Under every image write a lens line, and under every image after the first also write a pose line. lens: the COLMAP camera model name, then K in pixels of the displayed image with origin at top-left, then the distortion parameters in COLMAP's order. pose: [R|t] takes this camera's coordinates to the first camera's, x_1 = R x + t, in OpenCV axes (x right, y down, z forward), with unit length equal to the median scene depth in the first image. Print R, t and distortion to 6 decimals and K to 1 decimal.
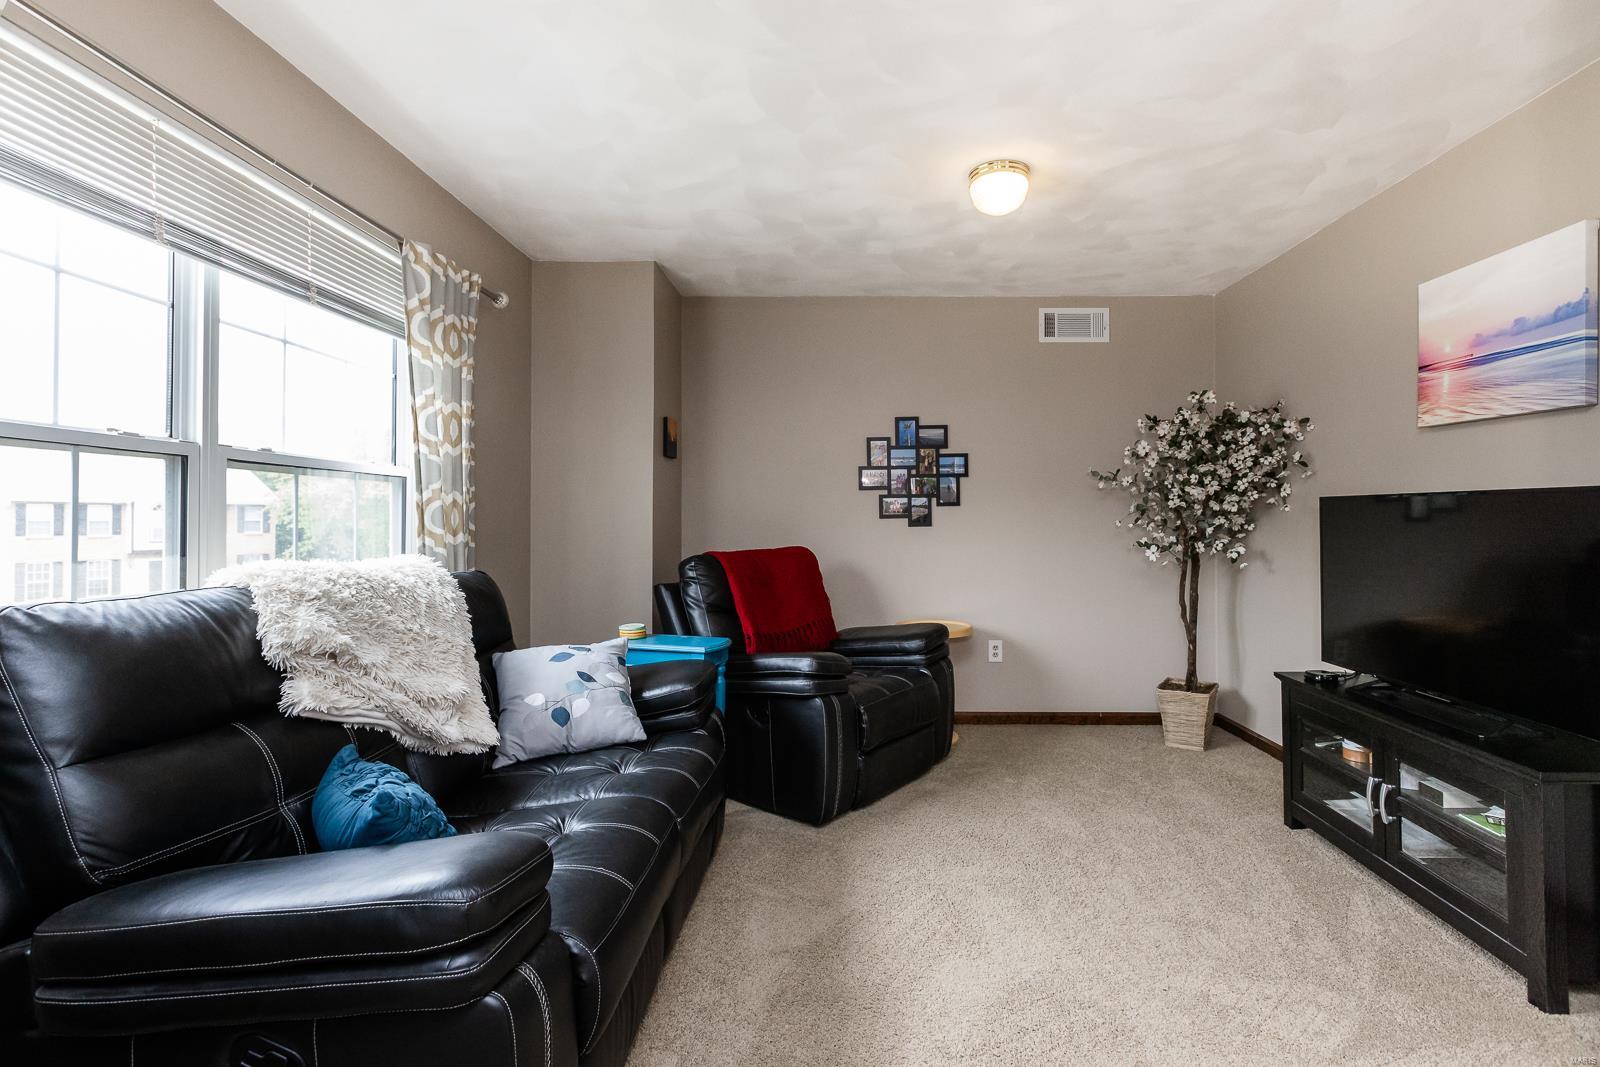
lens RADIAL K [[716.9, 0, 801.9], [0, 716.9, 518.2], [0, 0, 1]] dist [-0.000476, 0.000184]
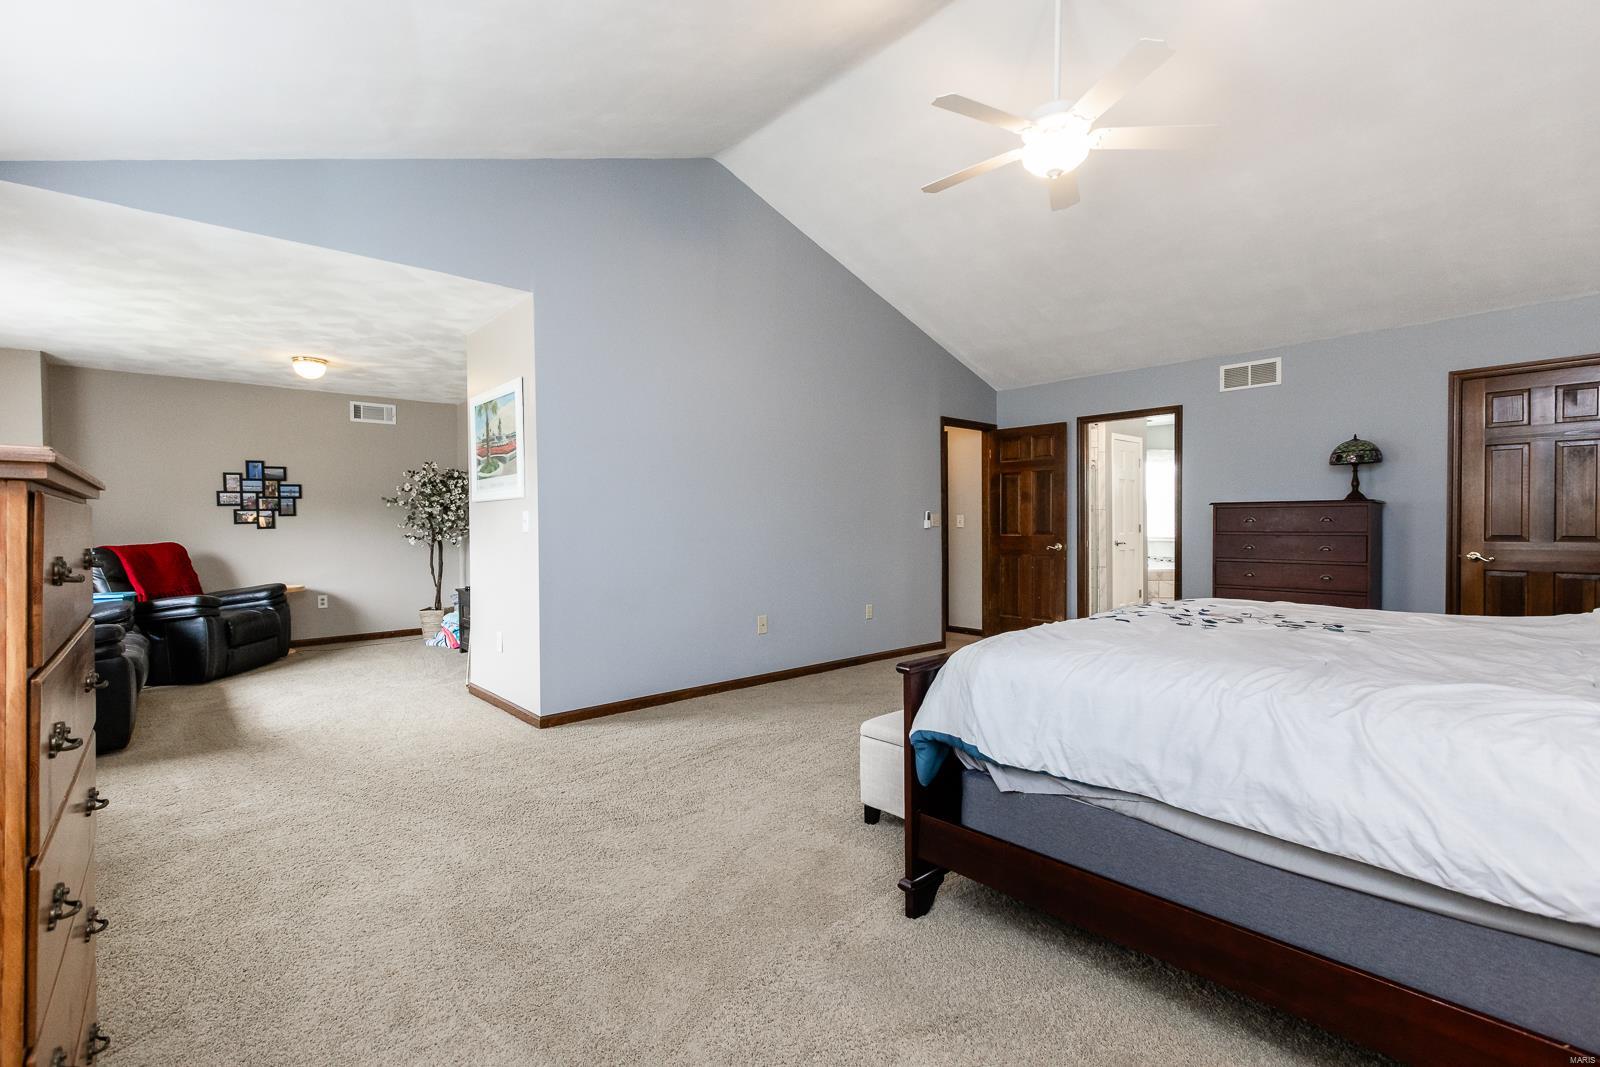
lens RADIAL K [[716.9, 0, 804.3], [0, 716.9, 527.8], [0, 0, 1]] dist [-0.000476, 0.000184]
pose [[0.691684, -0.009291, 0.722140, -0.163338], [0.009610, 0.999947, 0.003660, 0.014678], [-0.722136, 0.004408, 0.691737, -0.996745]]
